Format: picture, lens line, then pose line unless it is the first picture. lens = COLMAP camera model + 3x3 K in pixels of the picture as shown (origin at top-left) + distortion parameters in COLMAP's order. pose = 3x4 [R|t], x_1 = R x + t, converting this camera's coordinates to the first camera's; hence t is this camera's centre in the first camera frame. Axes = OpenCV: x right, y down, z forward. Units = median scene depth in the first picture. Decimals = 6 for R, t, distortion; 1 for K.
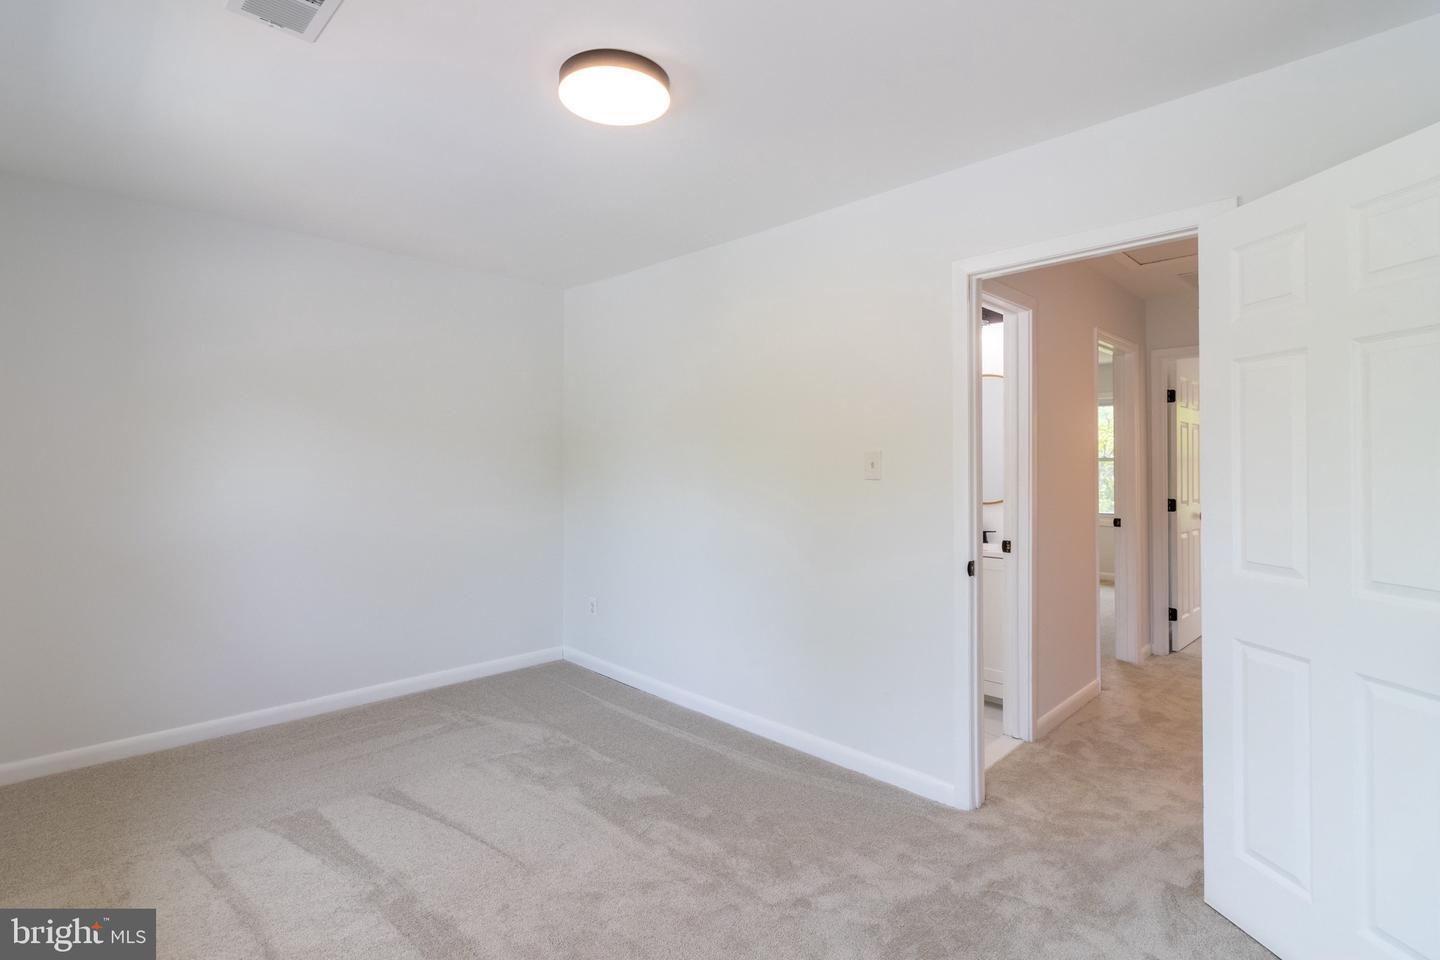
lens RADIAL K [[674.1, 0, 717.3], [0, 674.1, 467.4], [0, 0, 1]] dist [0.000474, -0.000130]
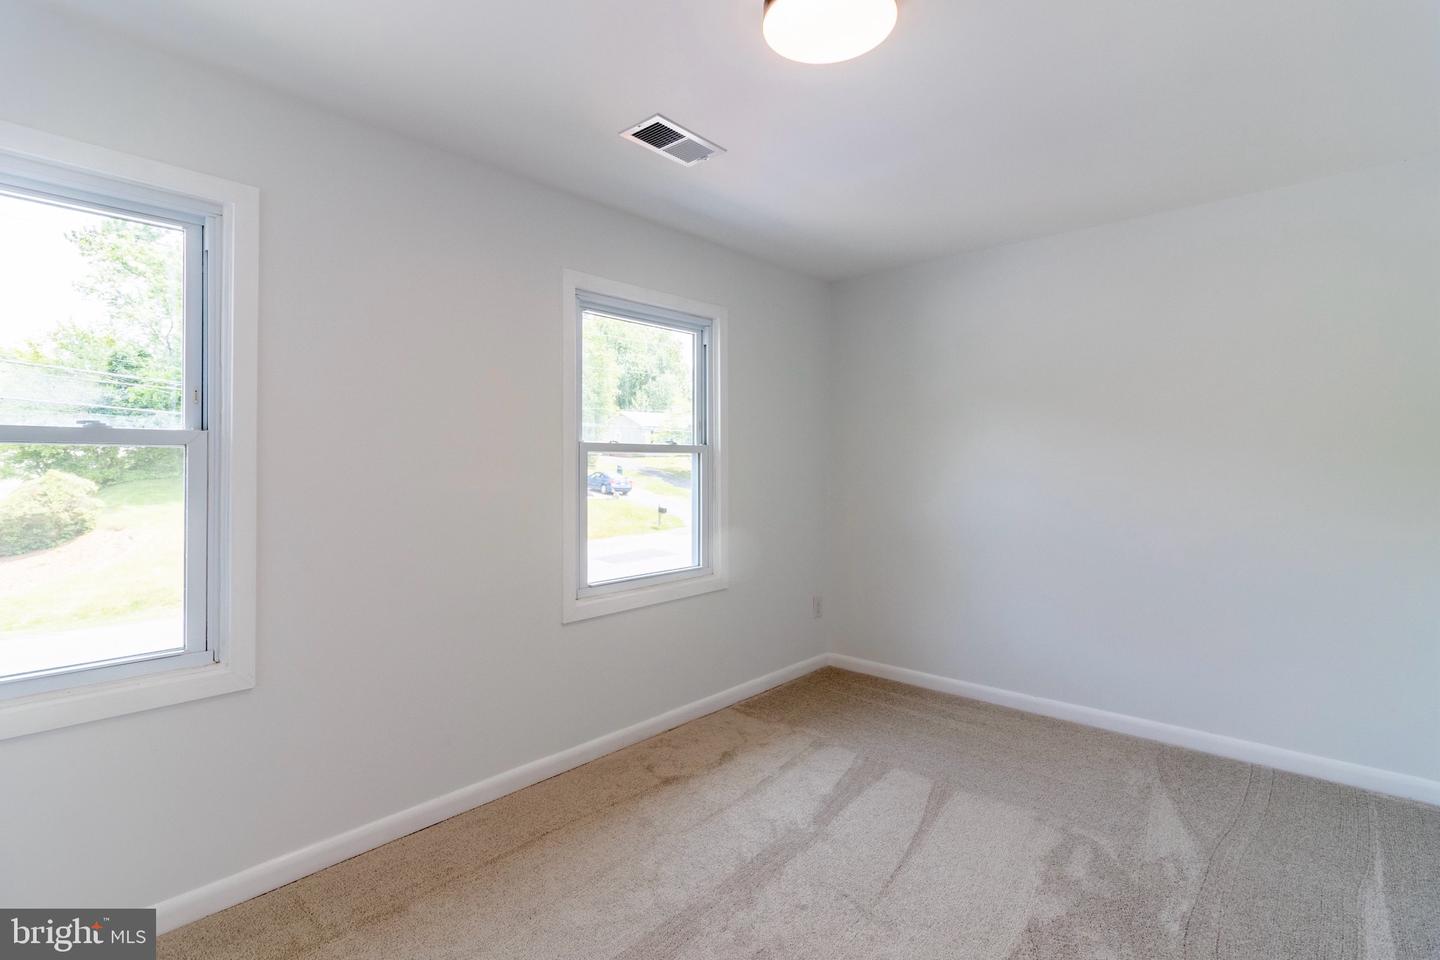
lens RADIAL K [[674.1, 0, 717.3], [0, 674.1, 467.4], [0, 0, 1]] dist [0.000474, -0.000130]
pose [[0.066272, -0.002878, -0.997797, 0.515178], [-0.004005, 0.999987, -0.003150, 0.006415], [0.997794, 0.004205, 0.066260, 0.622367]]
